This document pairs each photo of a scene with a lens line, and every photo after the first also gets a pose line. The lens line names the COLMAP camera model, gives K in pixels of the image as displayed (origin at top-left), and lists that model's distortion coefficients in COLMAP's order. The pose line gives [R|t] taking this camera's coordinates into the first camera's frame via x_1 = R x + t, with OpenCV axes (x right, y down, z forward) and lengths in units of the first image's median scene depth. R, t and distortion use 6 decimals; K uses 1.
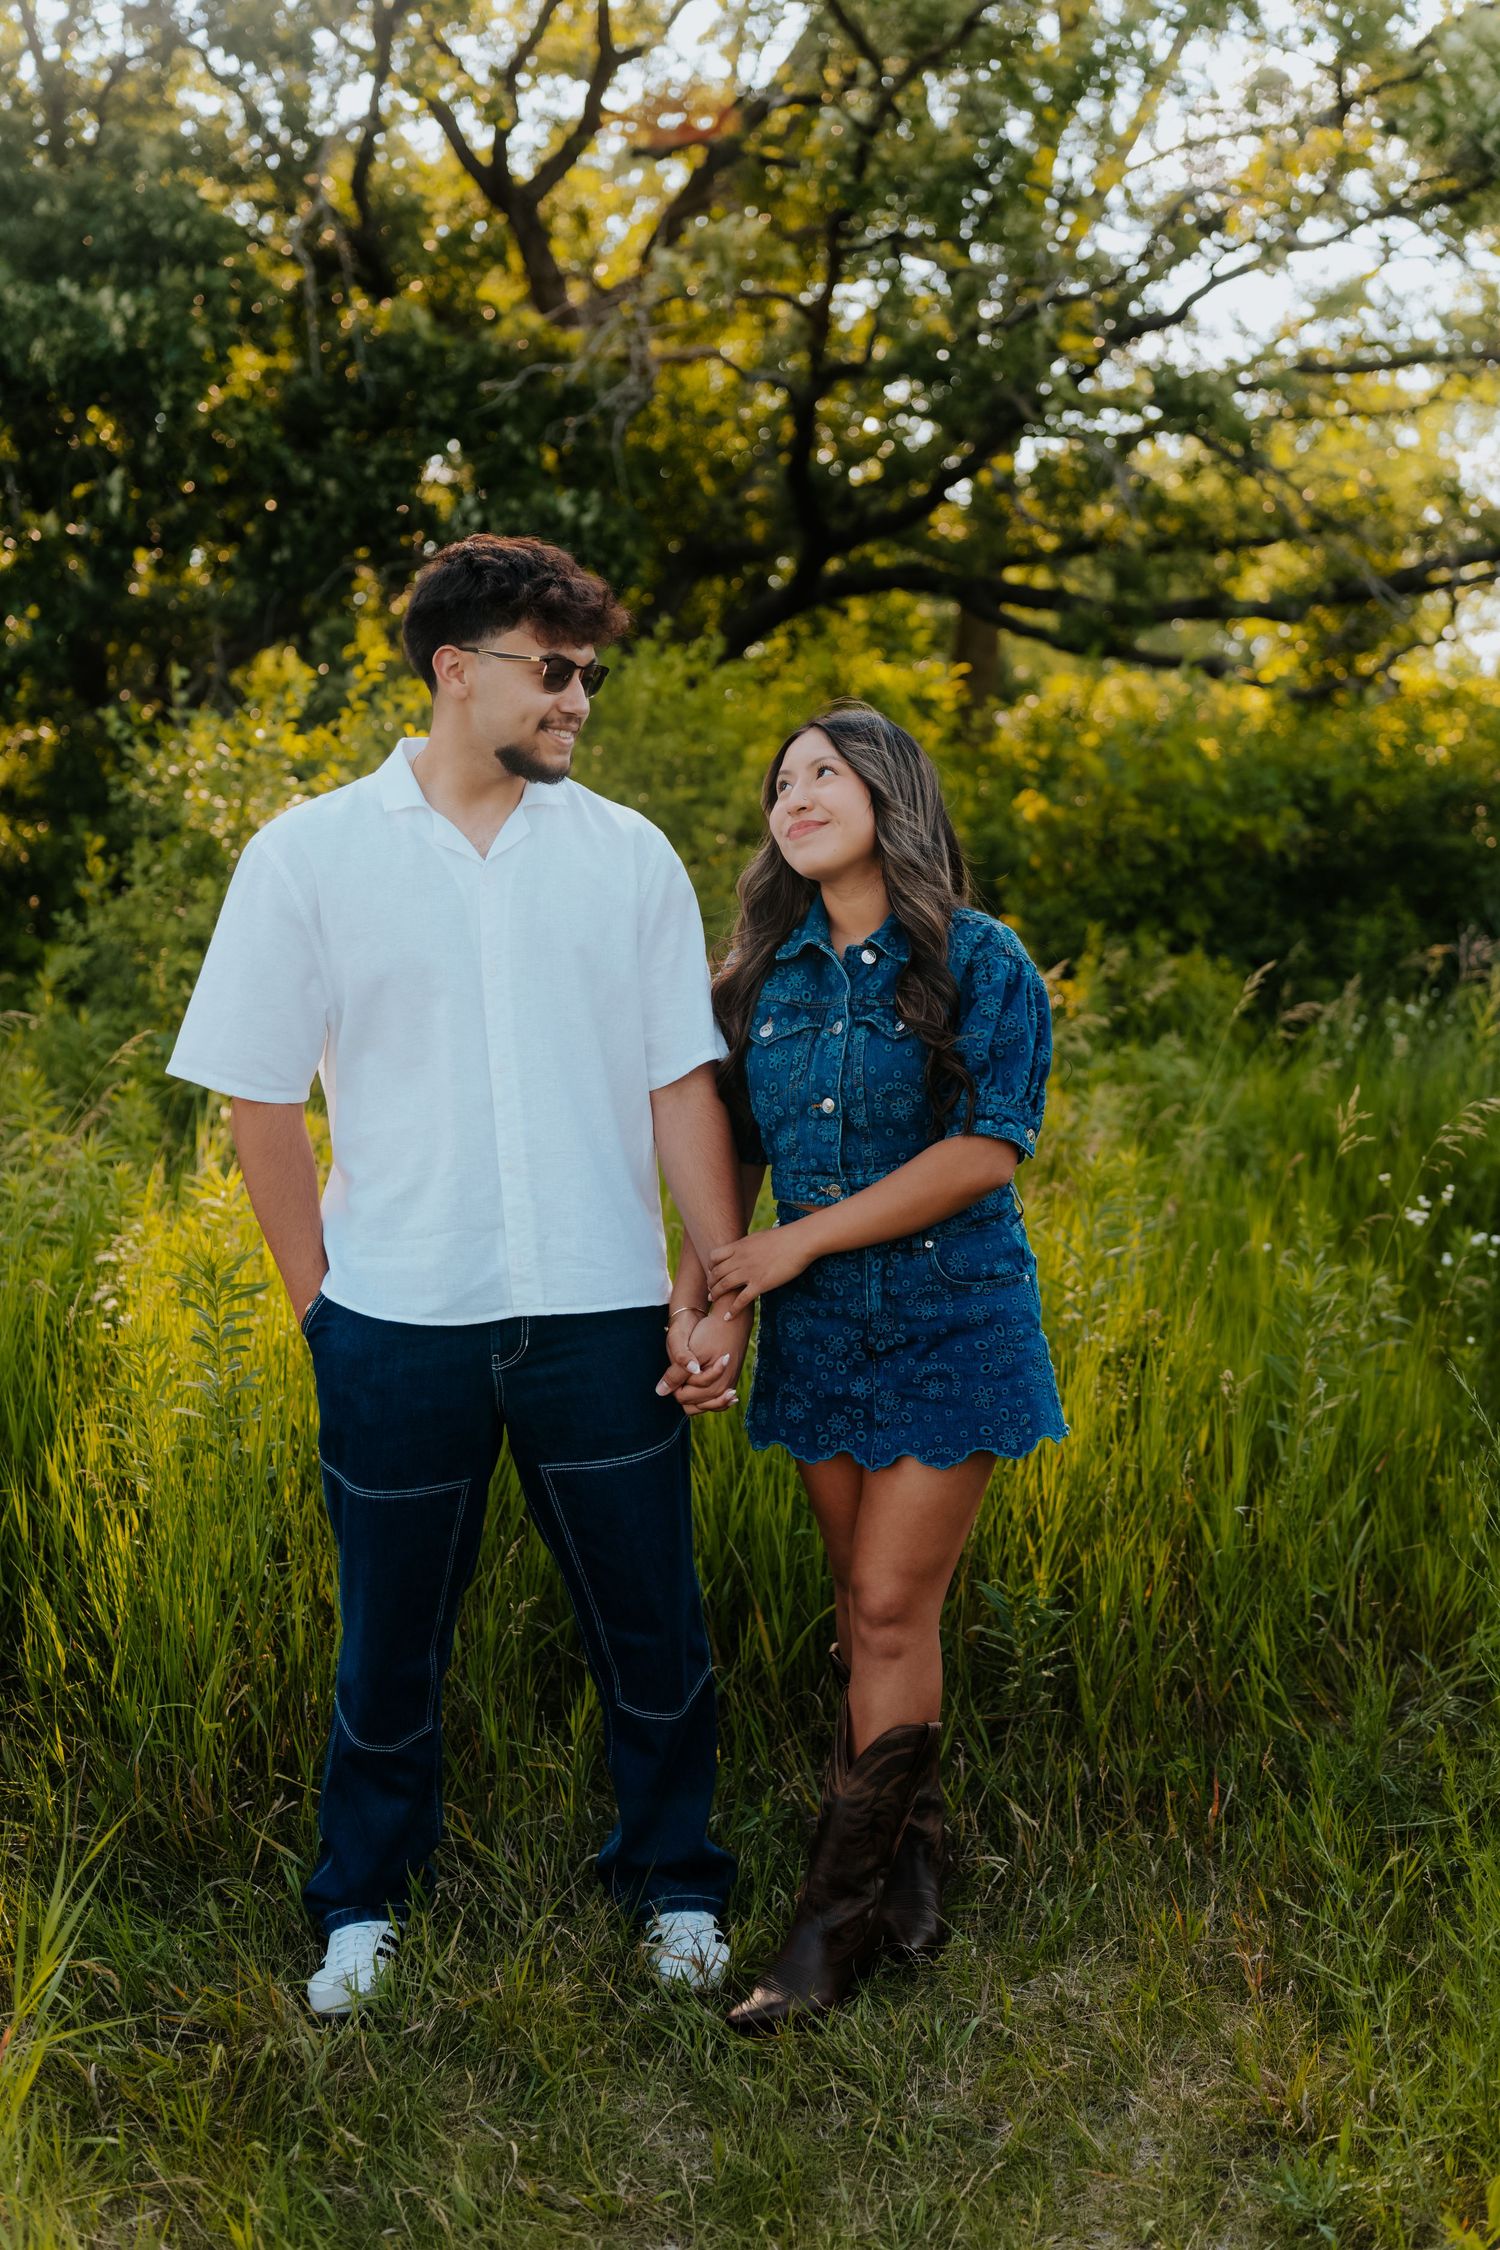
lens RADIAL K [[2268.6, 0, 750.0], [0, 2268.6, 1125.0], [0, 0, 1]] dist [0.007921, 0.013586]
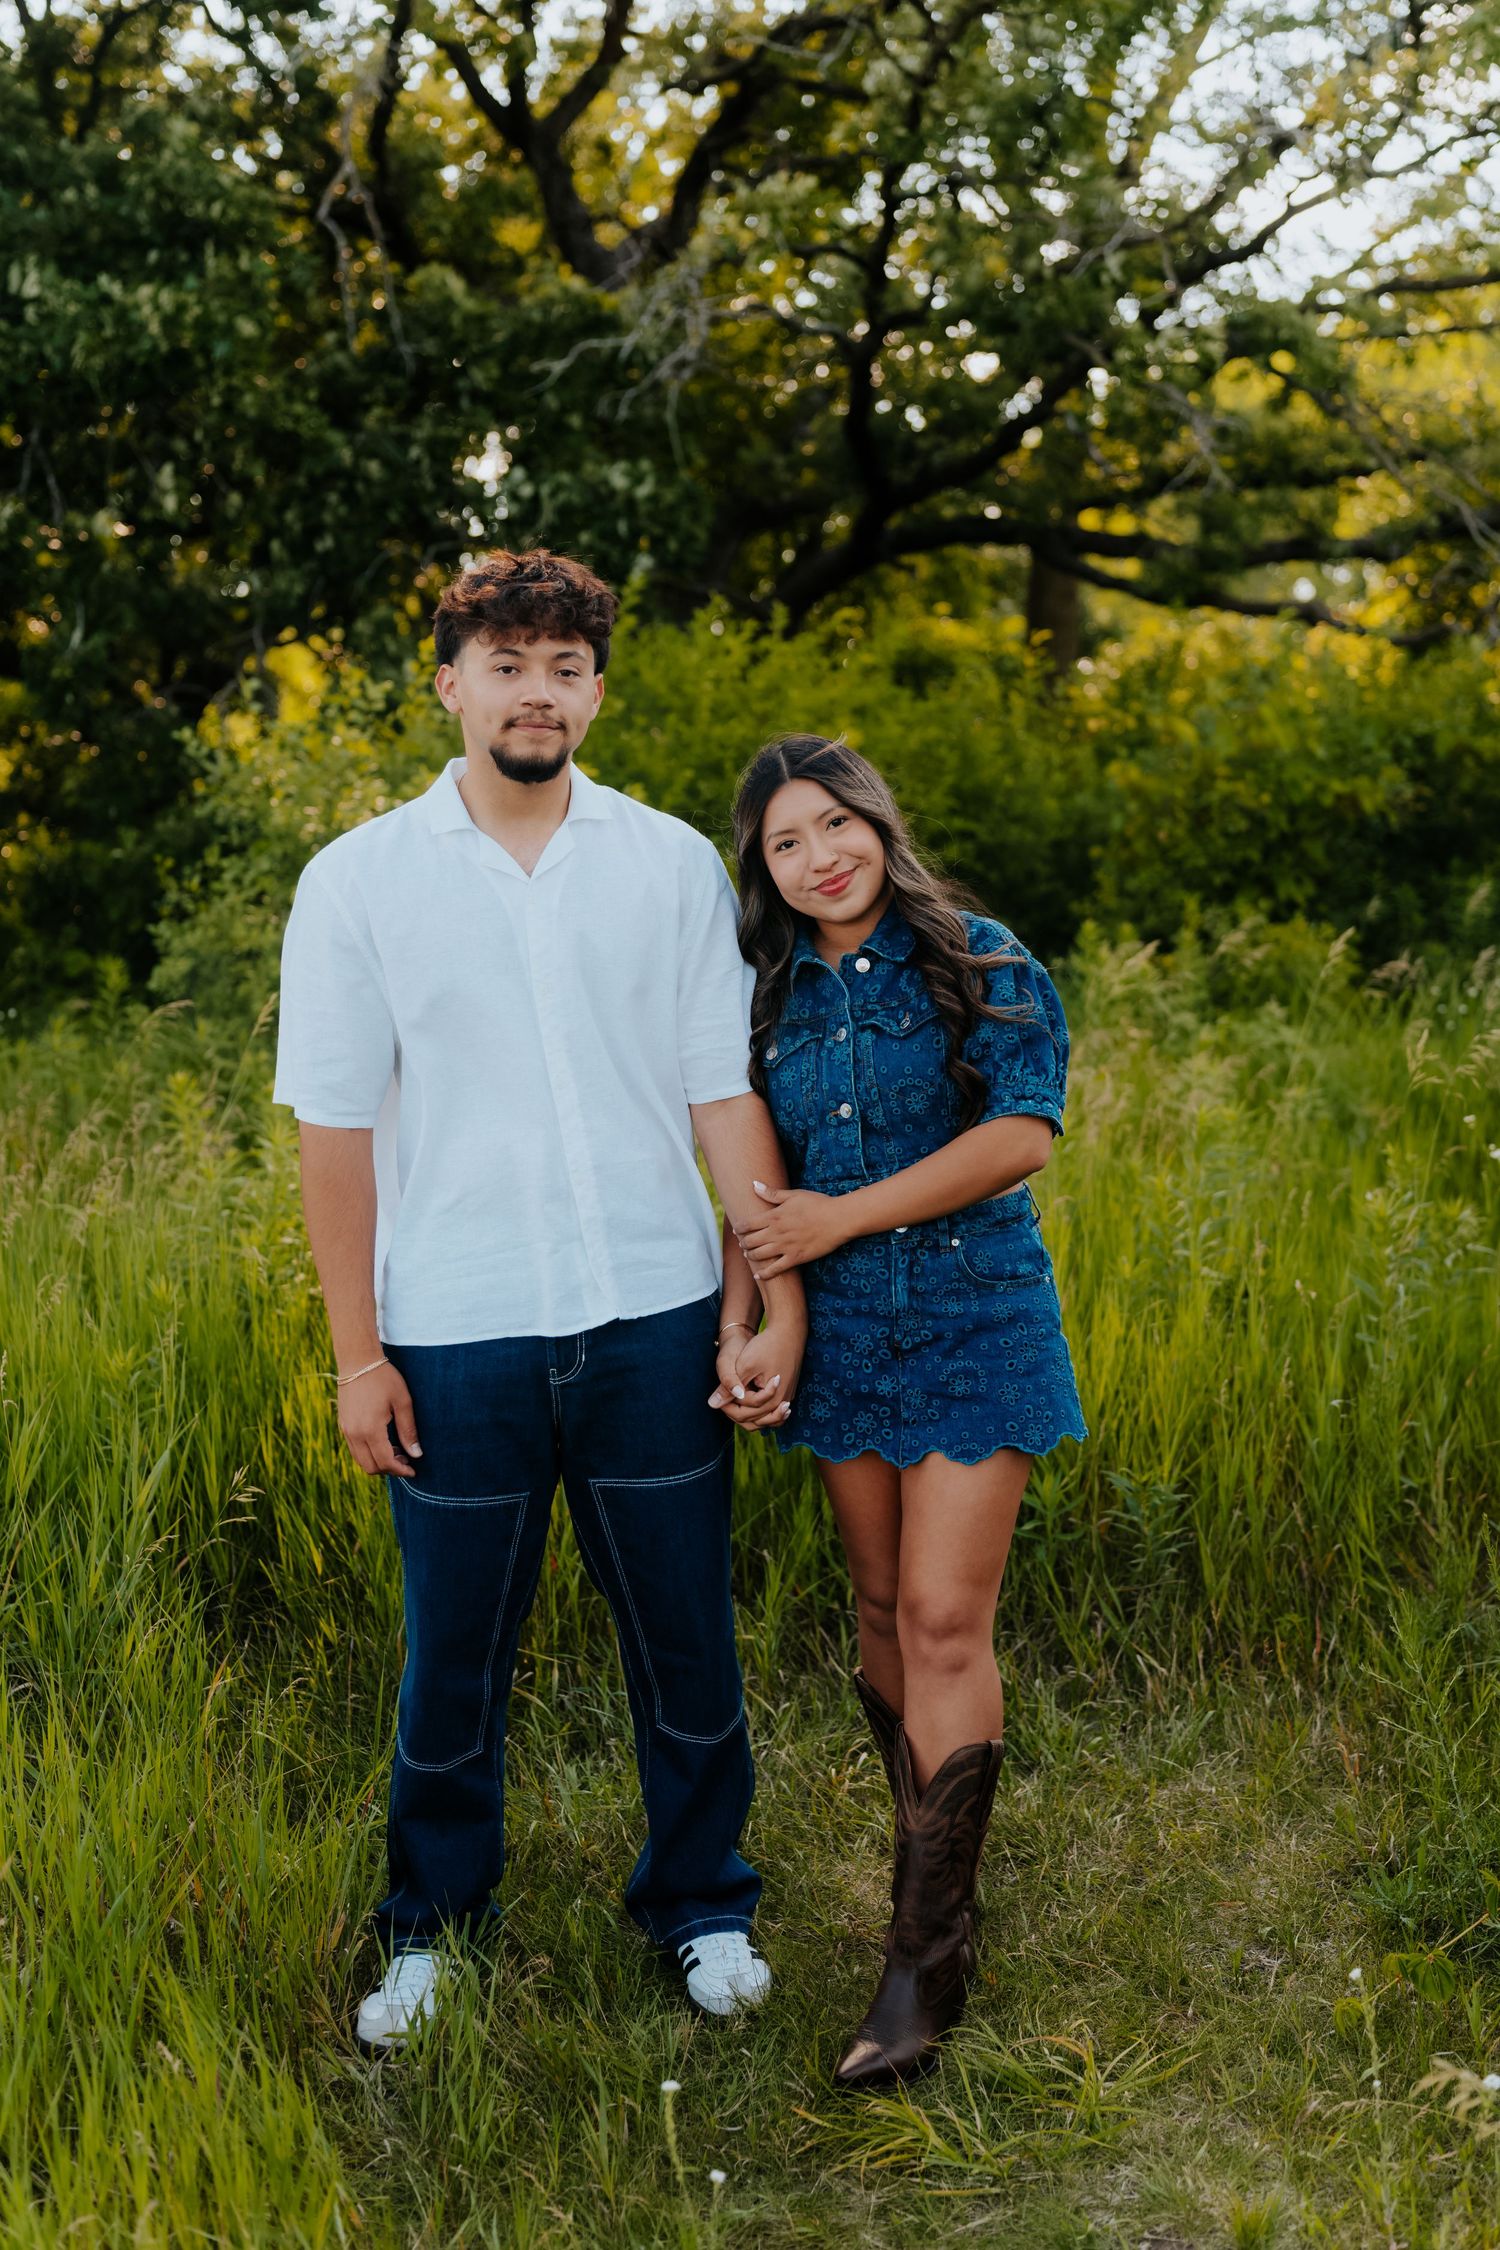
lens RADIAL K [[3318.4, 0, 750.0], [0, 3318.4, 1125.0], [0, 0, 1]] dist [0.005077, -0.028570]
pose [[0.999169, -0.039798, 0.008845, -0.046647], [0.040012, 0.998876, -0.025415, 0.033218], [-0.007823, 0.025748, 0.999638, -0.362376]]
